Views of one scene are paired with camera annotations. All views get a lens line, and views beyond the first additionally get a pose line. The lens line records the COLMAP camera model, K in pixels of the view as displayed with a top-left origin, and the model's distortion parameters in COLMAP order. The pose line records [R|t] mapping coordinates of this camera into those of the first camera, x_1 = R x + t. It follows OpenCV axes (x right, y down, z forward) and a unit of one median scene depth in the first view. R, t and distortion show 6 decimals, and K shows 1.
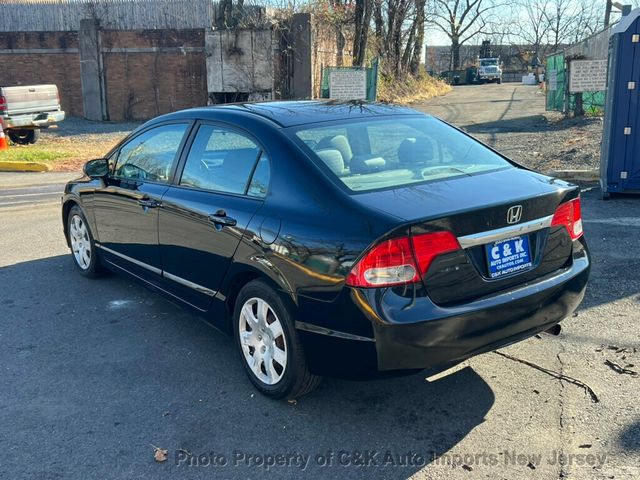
lens RADIAL K [[697.8, 0, 326.2], [0, 697.8, 244.3], [0, 0, 1]] dist [0.064539, -0.115373]
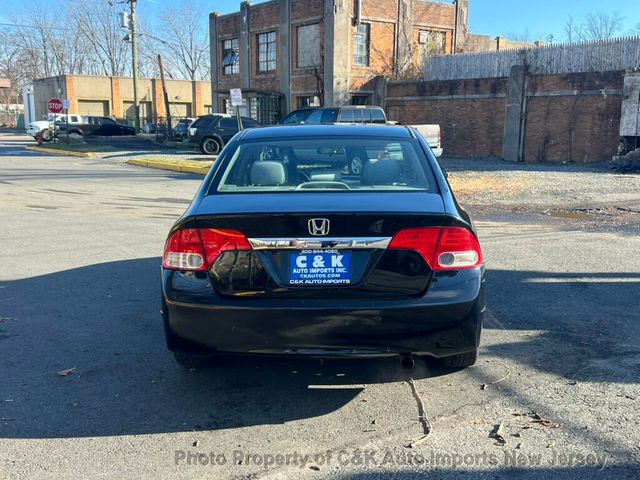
lens RADIAL K [[697.4, 0, 320.0], [0, 697.4, 240.0], [0, 0, 1]] dist [0.074388, -0.142705]
pose [[0.770834, 0.118765, -0.625867, 0.233281], [-0.162392, 0.986644, -0.012781, -0.002690], [0.615990, 0.111488, 0.779825, 0.054213]]
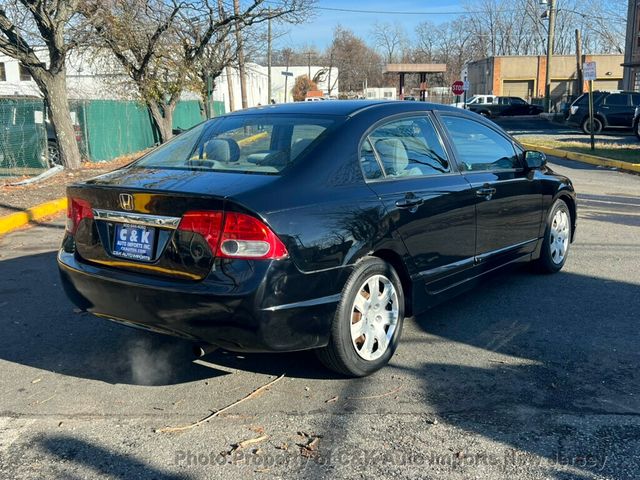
lens RADIAL K [[696.8, 0, 307.0], [0, 696.8, 239.5], [0, 0, 1]] dist [0.079602, -0.157088]
pose [[0.240174, 0.189668, -0.952020, 0.346229], [-0.218222, 0.966173, 0.137435, -0.049287], [0.945883, 0.174743, 0.273440, 0.251315]]
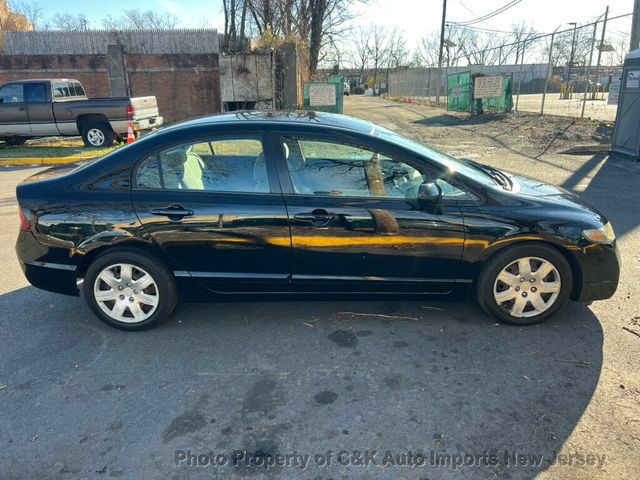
lens RADIAL K [[493.7, 0, 320.0], [0, 493.7, 240.0], [0, 0, 1]] dist [0.027288, -0.013181]
pose [[0.970094, -0.077640, 0.229977, -0.407472], [0.064616, 0.995879, 0.063641, -0.002327], [-0.233971, -0.046878, 0.971113, 0.038214]]
